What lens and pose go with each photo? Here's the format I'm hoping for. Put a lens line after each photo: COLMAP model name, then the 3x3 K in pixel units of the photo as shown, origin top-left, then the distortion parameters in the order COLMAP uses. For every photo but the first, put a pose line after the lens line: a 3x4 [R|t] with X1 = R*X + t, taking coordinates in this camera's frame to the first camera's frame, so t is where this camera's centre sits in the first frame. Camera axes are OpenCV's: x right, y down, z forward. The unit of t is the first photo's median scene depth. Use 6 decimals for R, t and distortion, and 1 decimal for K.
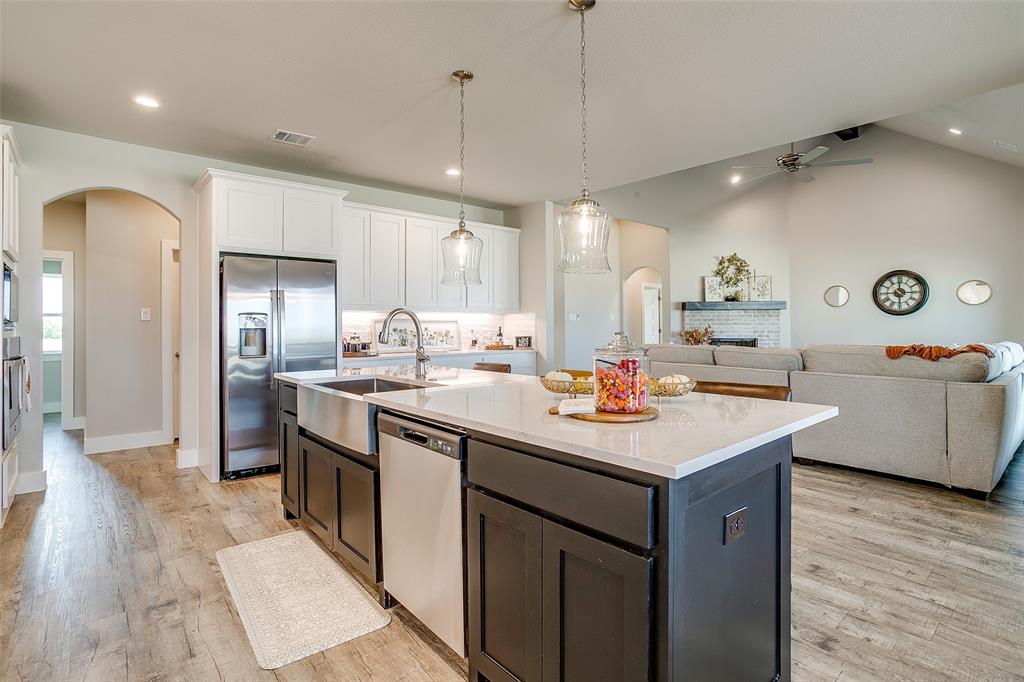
lens RADIAL K [[503.3, 0, 511.5], [0, 503.3, 332.9], [0, 0, 1]] dist [-0.017641, 0.000187]
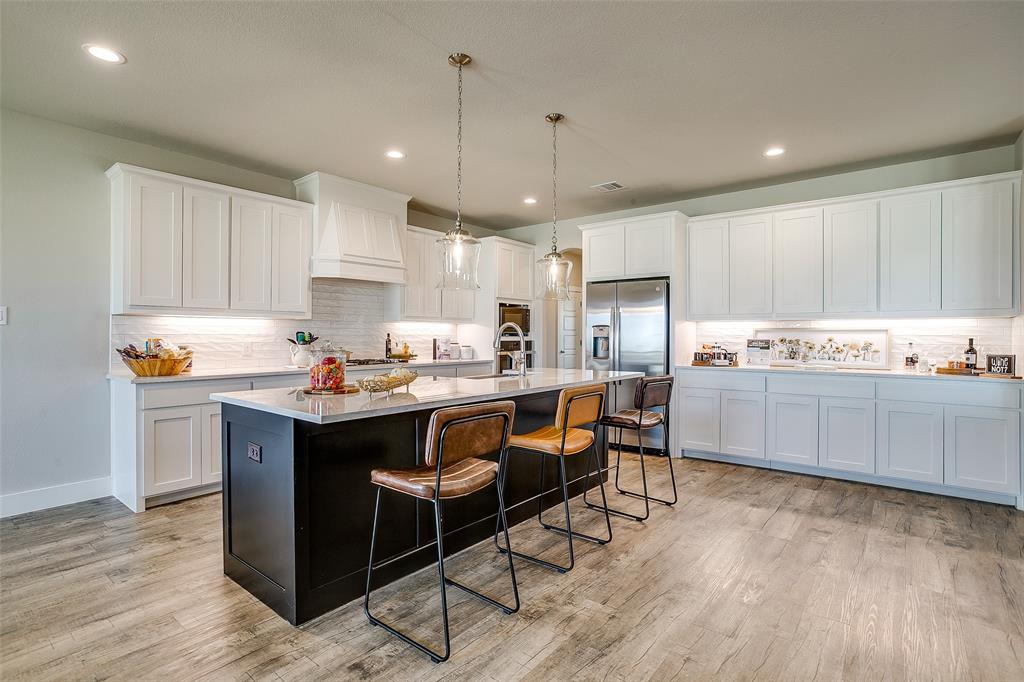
lens RADIAL K [[503.3, 0, 510.5], [0, 503.3, 339.7], [0, 0, 1]] dist [-0.017641, 0.000187]
pose [[0.178837, 0.011022, -0.983817, 0.513477], [-0.018518, 0.999798, 0.007835, -0.004811], [0.983704, 0.016818, 0.179005, 0.350743]]
